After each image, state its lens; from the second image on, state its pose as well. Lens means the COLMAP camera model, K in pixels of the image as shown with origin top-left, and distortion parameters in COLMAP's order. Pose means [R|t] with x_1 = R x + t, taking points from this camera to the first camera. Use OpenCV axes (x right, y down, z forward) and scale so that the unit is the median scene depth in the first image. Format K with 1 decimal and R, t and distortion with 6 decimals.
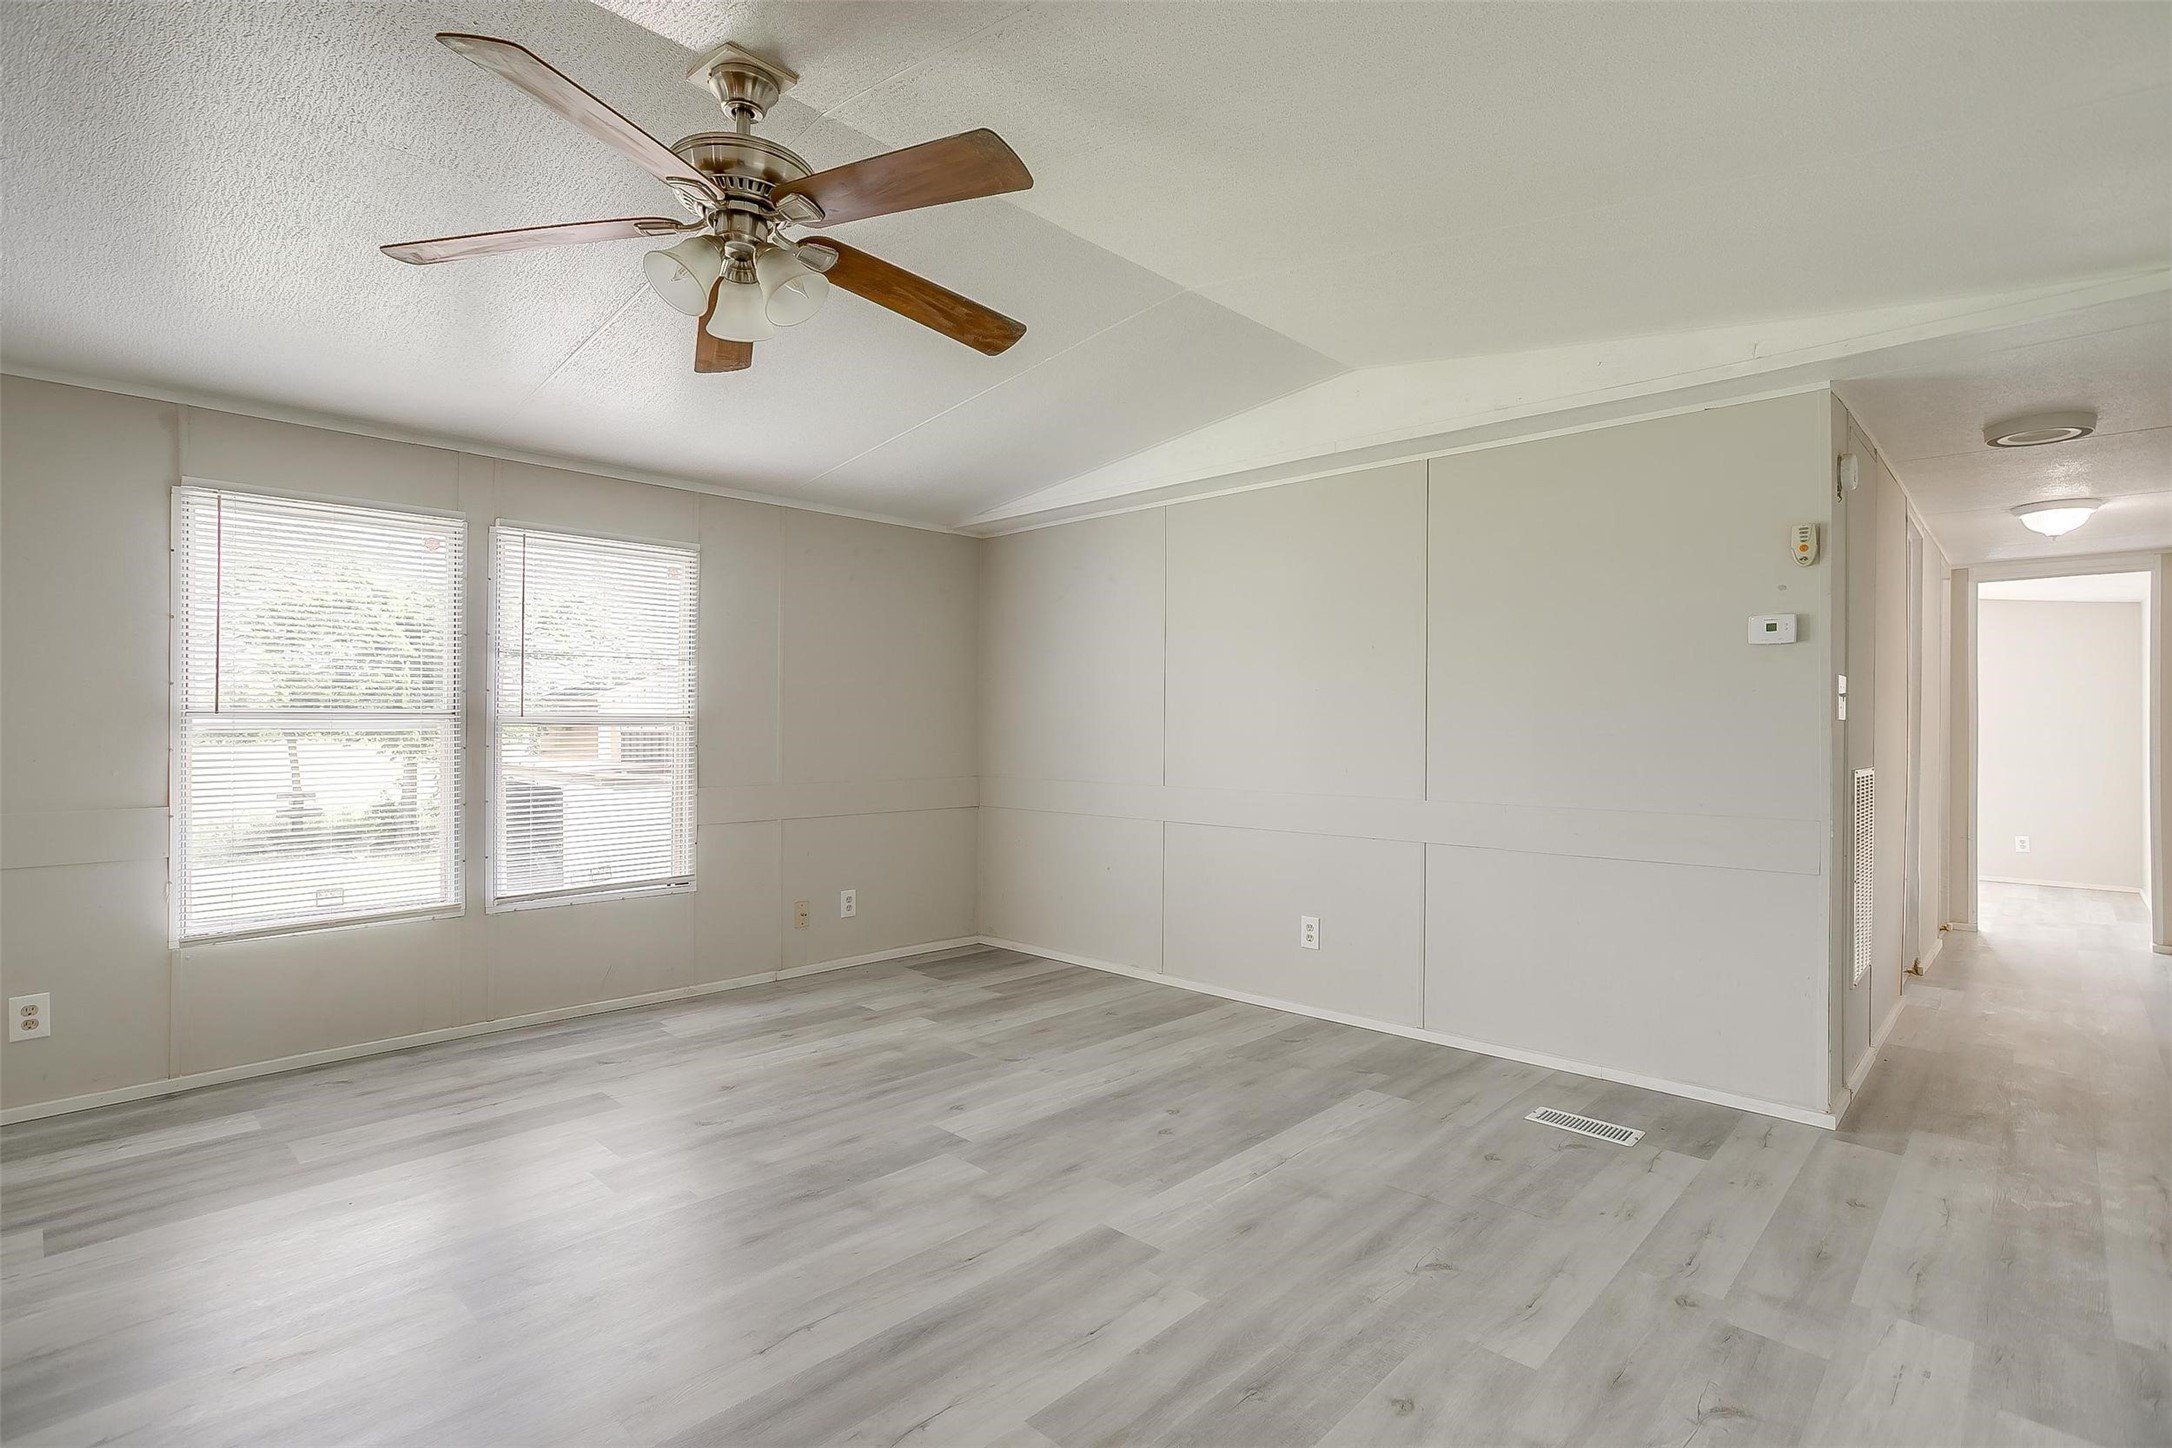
lens RADIAL K [[1046.8, 0, 1071.0], [0, 1046.8, 725.3], [0, 0, 1]] dist [-0.057070, 0.032853]
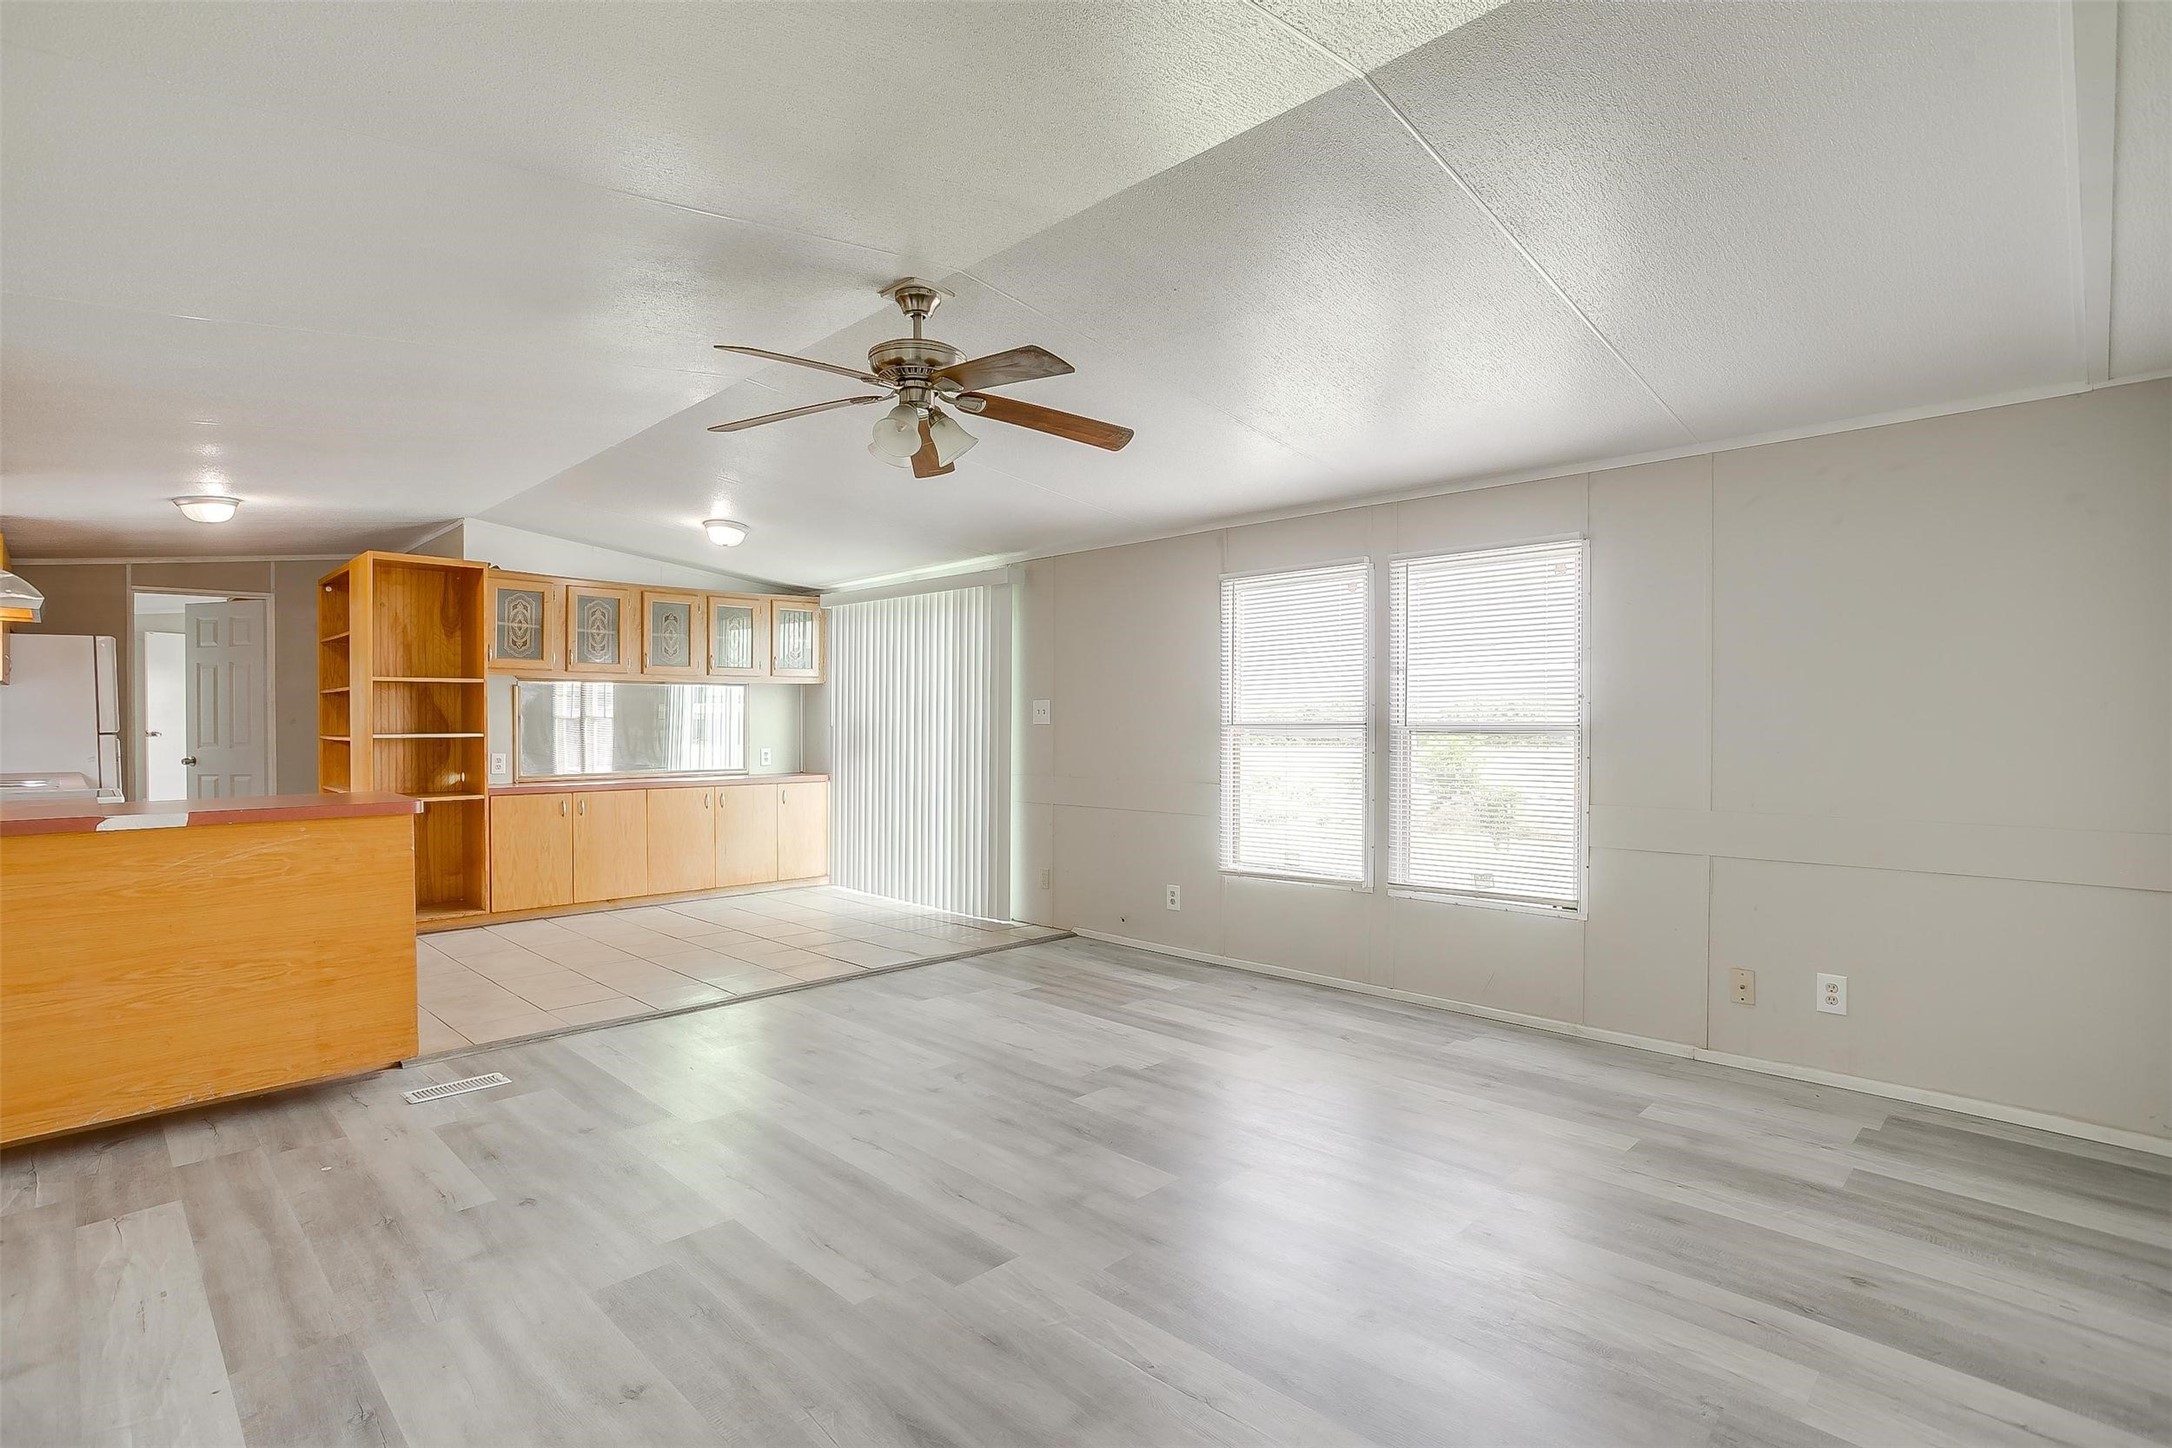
lens RADIAL K [[1046.8, 0, 1071.0], [0, 1046.8, 725.3], [0, 0, 1]] dist [-0.057070, 0.032853]
pose [[-0.018694, -0.005048, -0.999813, 0.716423], [-0.002695, 0.999984, -0.004998, -0.002425], [0.999822, 0.002601, -0.018708, 0.773656]]
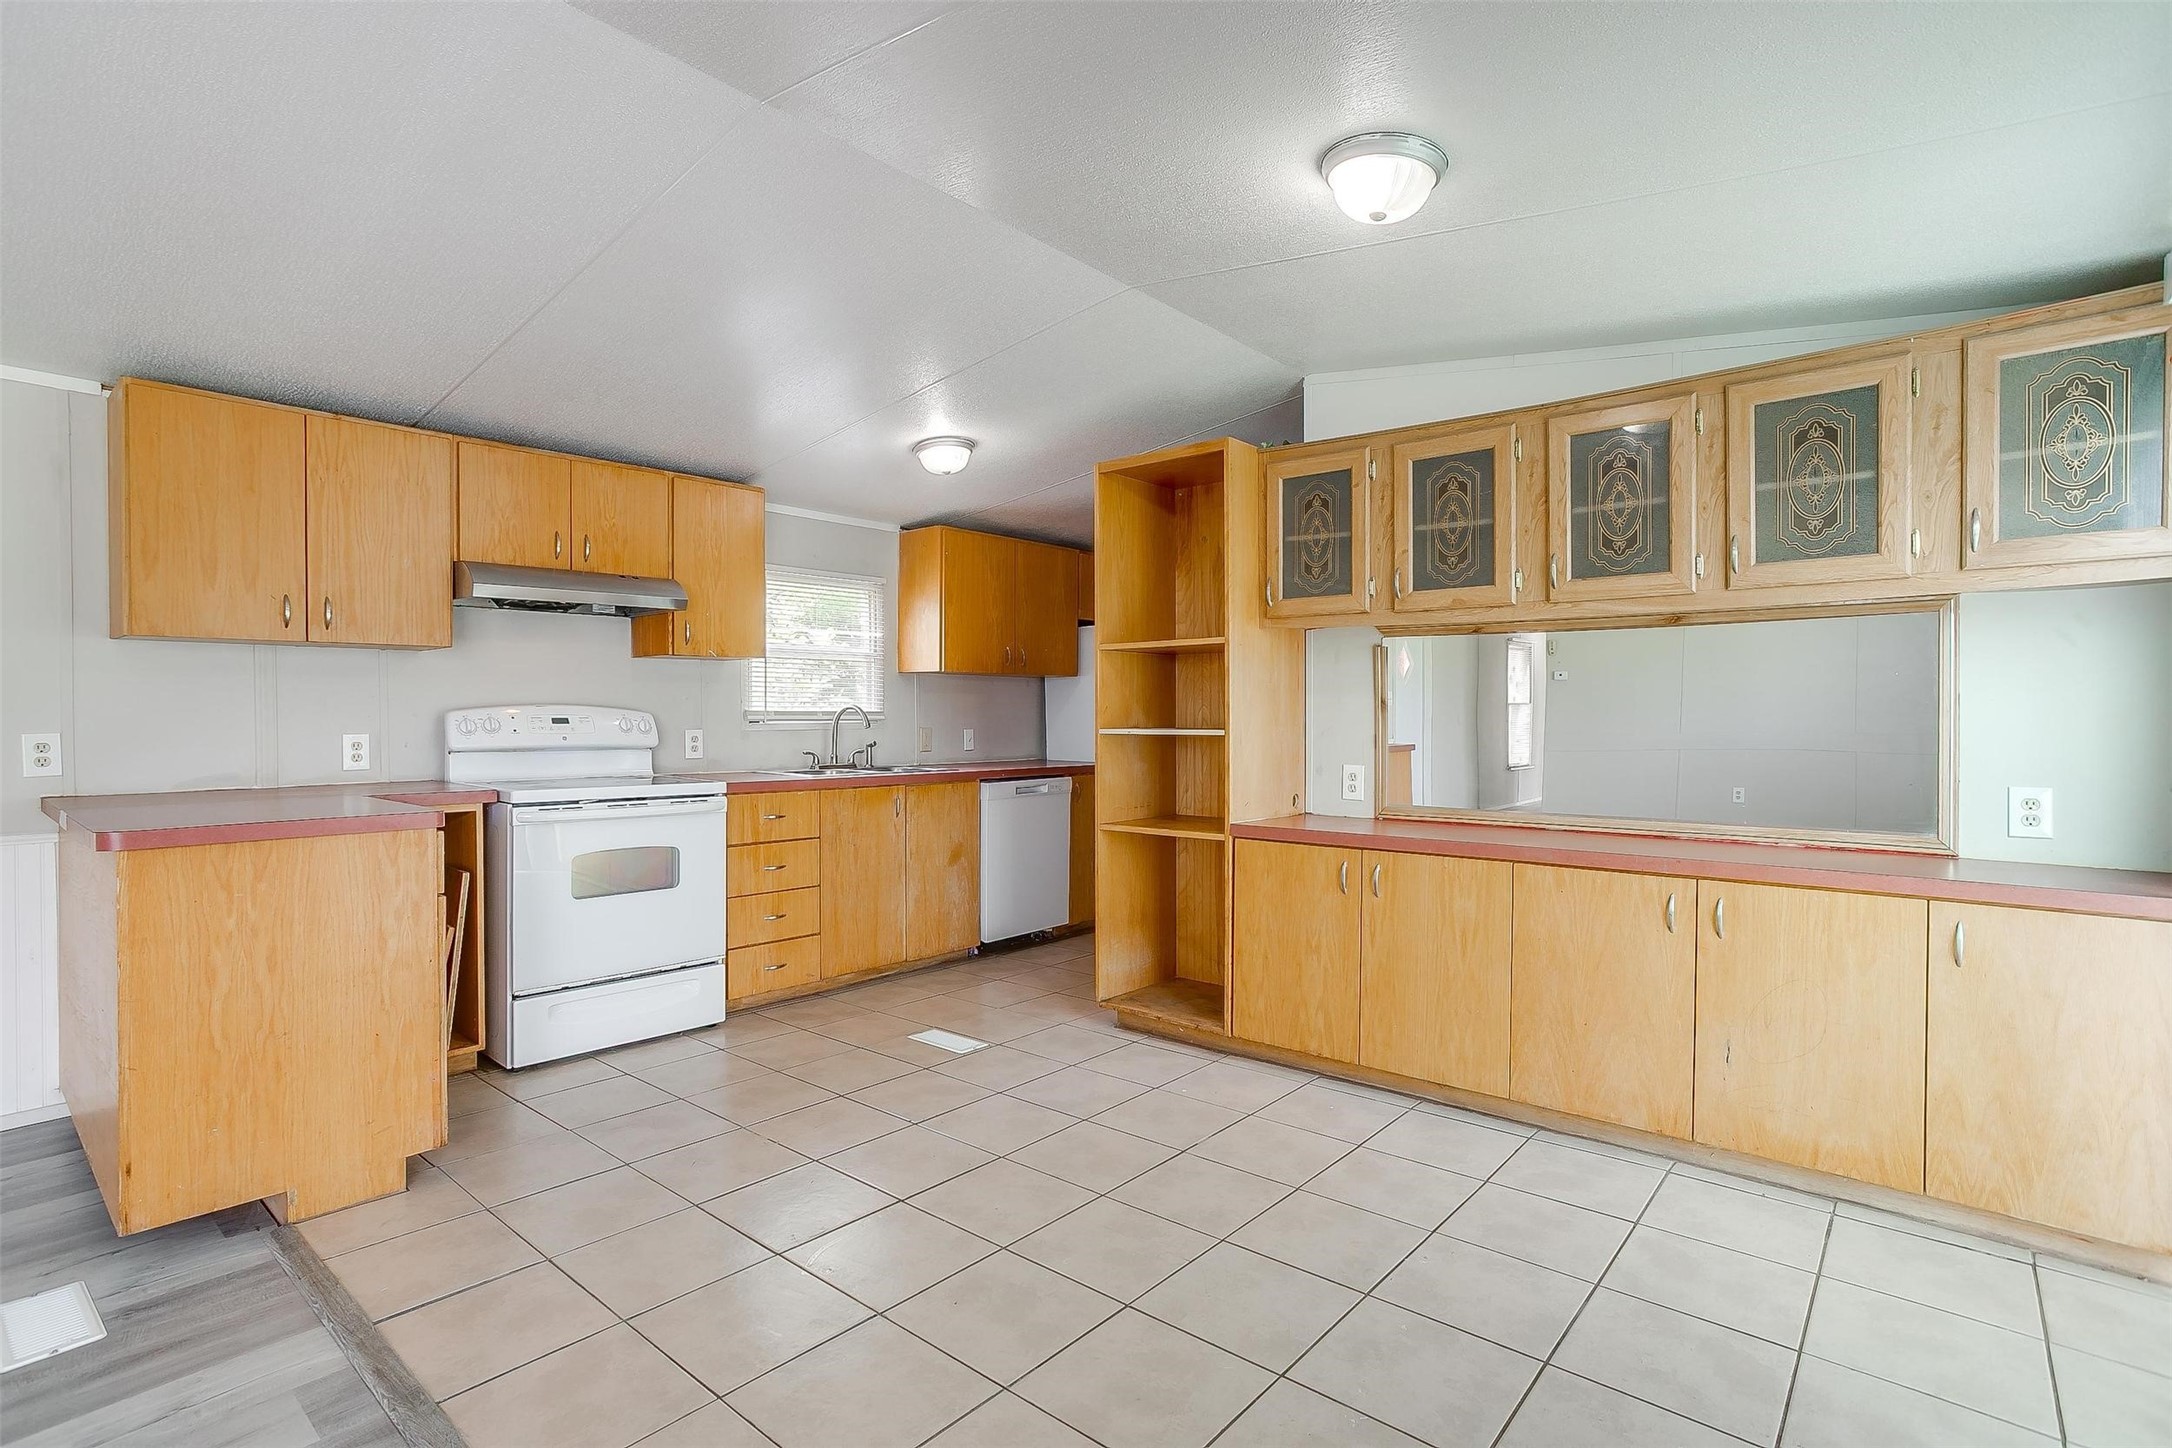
lens RADIAL K [[1046.8, 0, 1071.0], [0, 1046.8, 725.3], [0, 0, 1]] dist [-0.057070, 0.032853]
pose [[-0.998344, -0.008965, -0.056830, -0.847444], [-0.009726, 0.999867, 0.013118, -0.011701], [0.056704, 0.013649, -0.998298, 0.778442]]
